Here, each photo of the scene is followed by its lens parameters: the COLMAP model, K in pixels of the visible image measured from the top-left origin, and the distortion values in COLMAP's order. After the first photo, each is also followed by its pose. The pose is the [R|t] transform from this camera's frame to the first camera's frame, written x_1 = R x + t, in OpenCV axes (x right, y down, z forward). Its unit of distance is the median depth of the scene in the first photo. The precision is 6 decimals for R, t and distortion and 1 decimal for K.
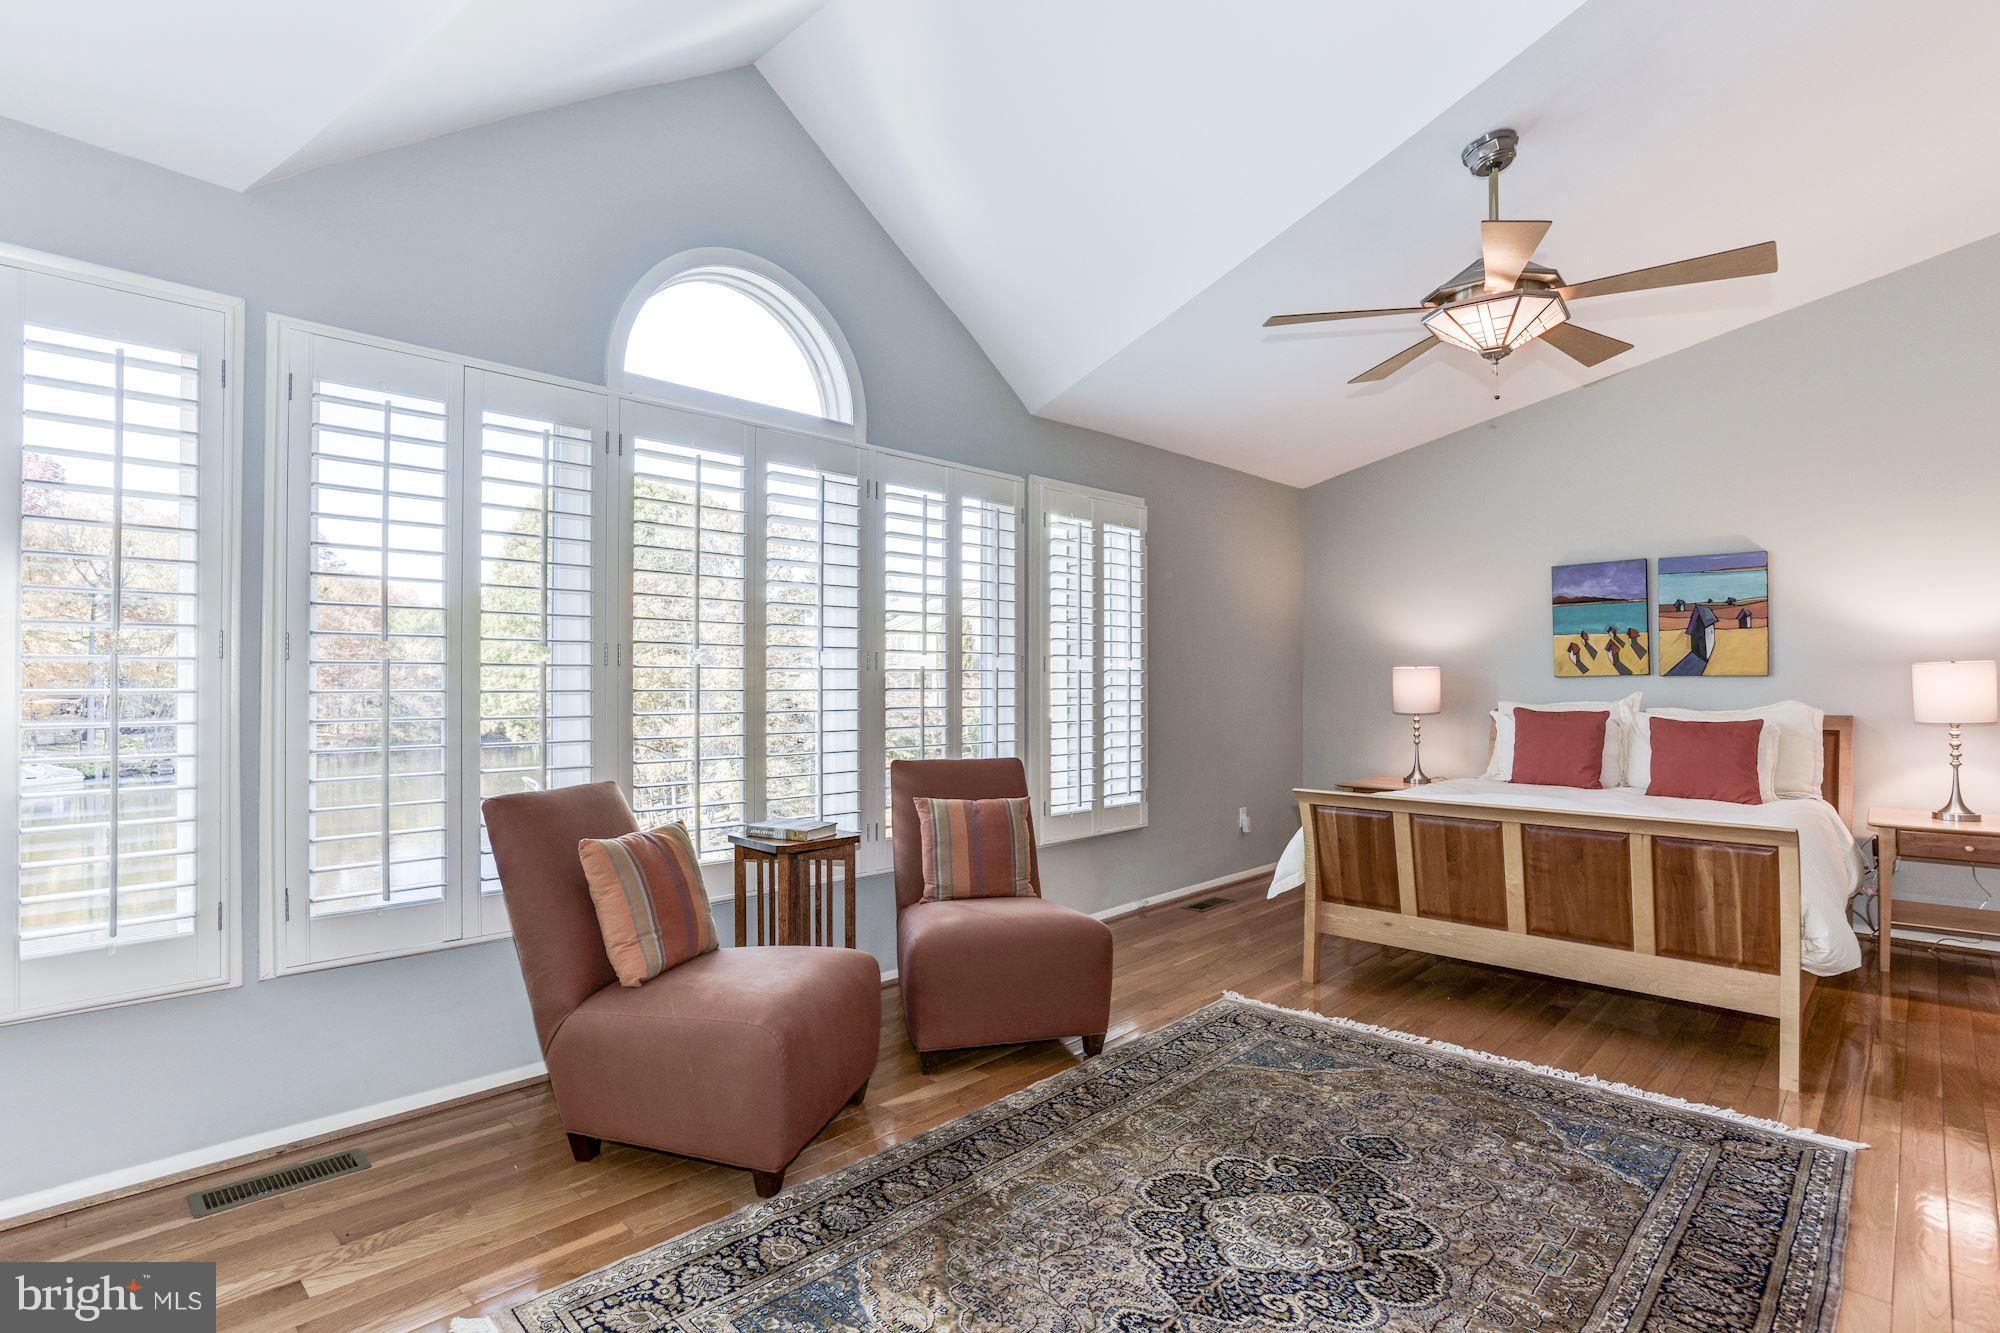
lens RADIAL K [[986.8, 0, 996.4], [0, 986.8, 681.3], [0, 0, 1]] dist [-0.035169, 0.021210]
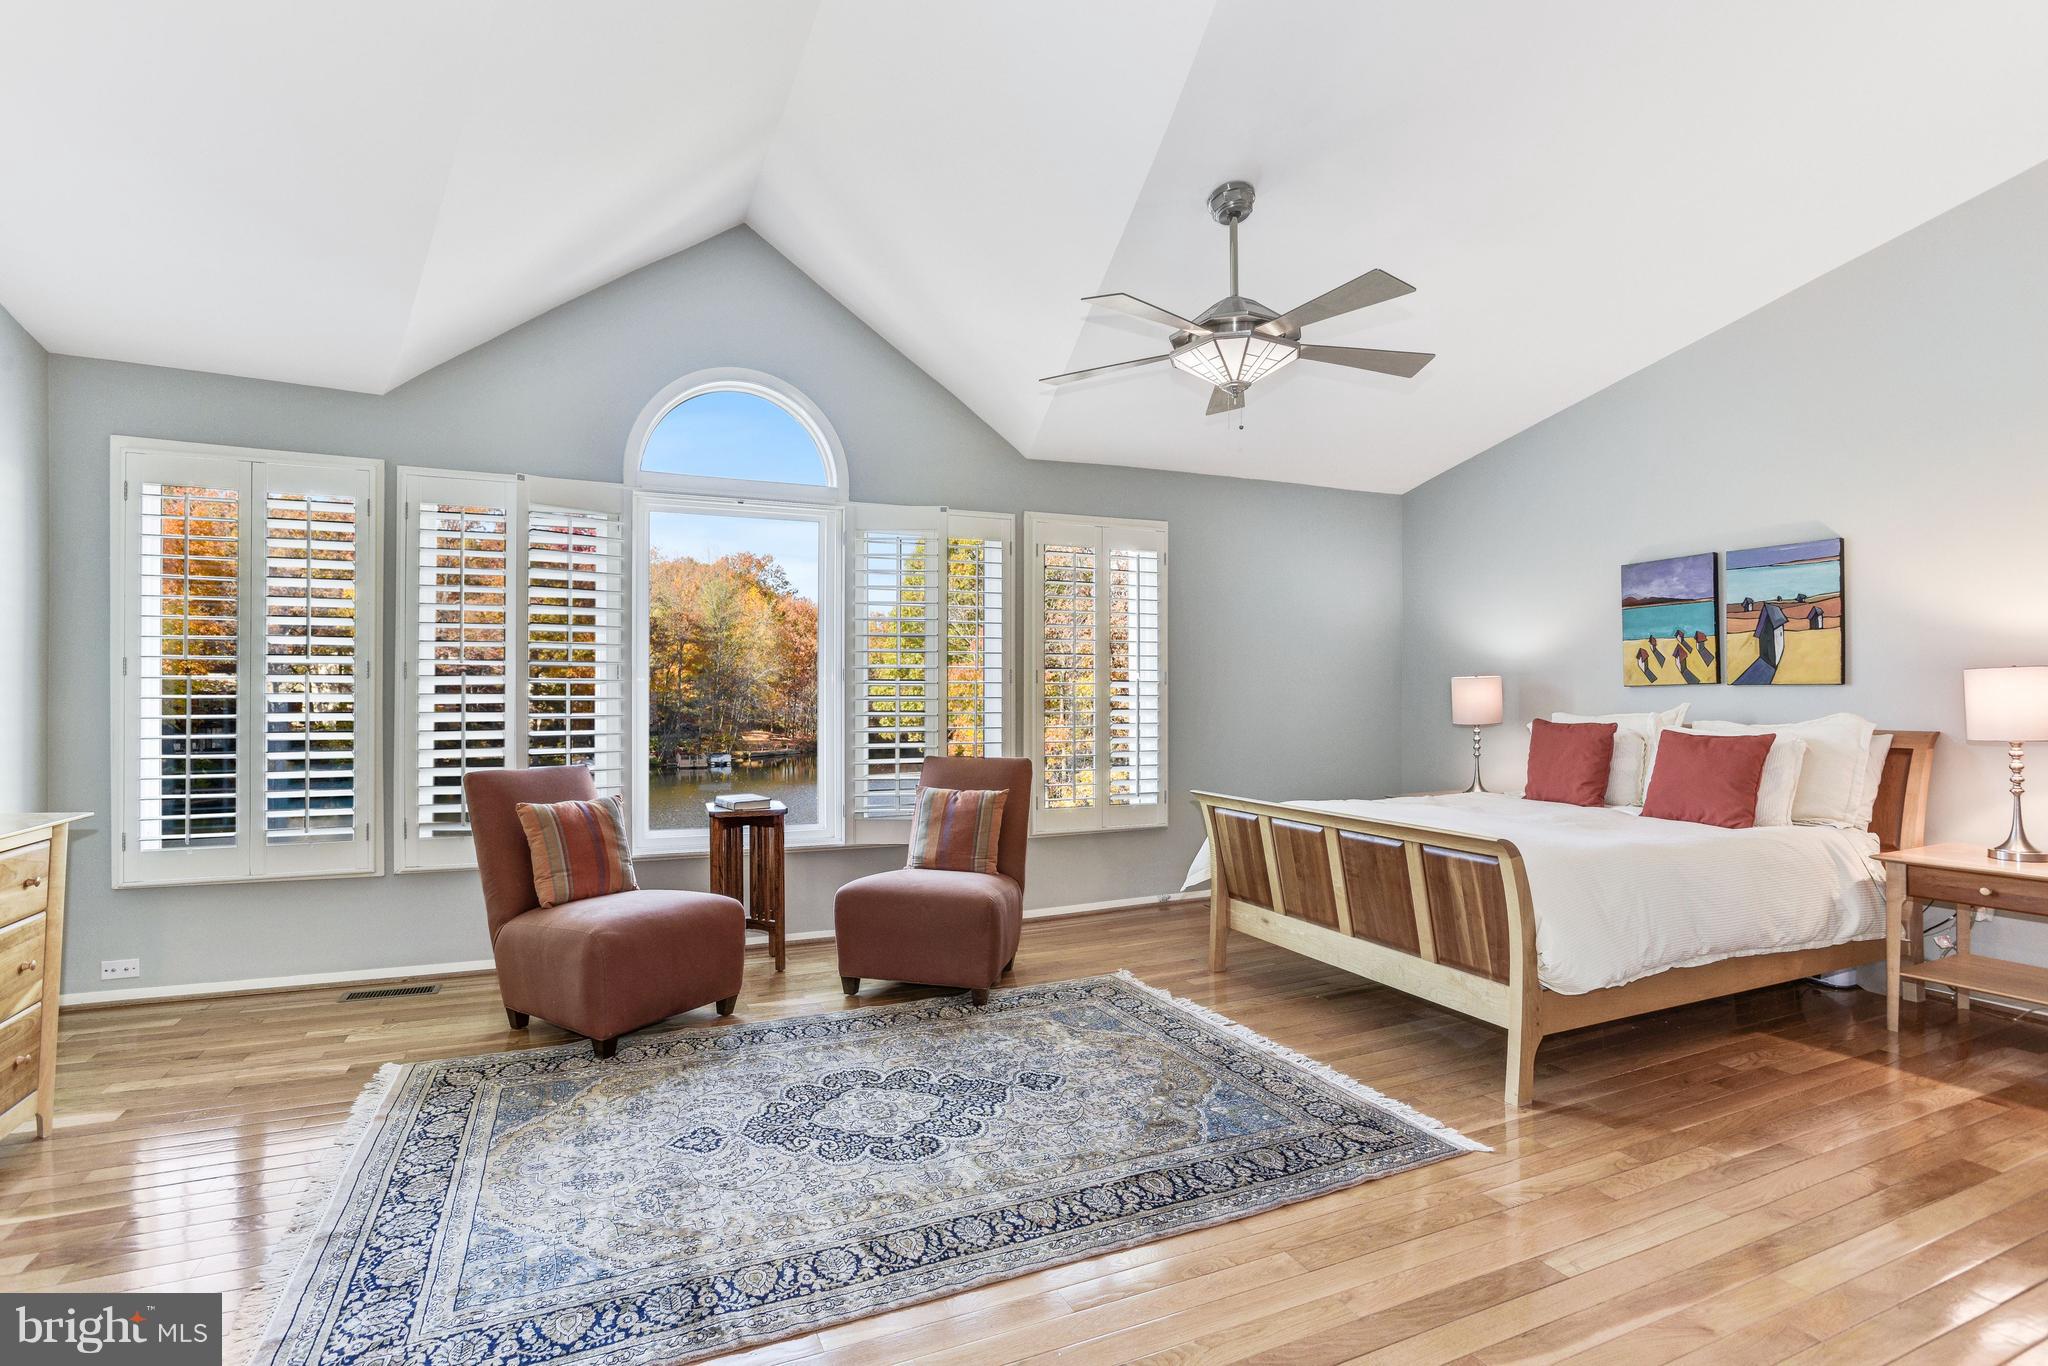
lens RADIAL K [[991.9, 0, 1015.0], [0, 991.9, 703.6], [0, 0, 1]] dist [-0.036029, 0.017179]
pose [[0.924595, 0.003106, -0.380939, 0.517667], [0.000920, 0.999946, 0.010385, 0.001888], [0.380950, -0.009952, 0.924542, -0.078206]]
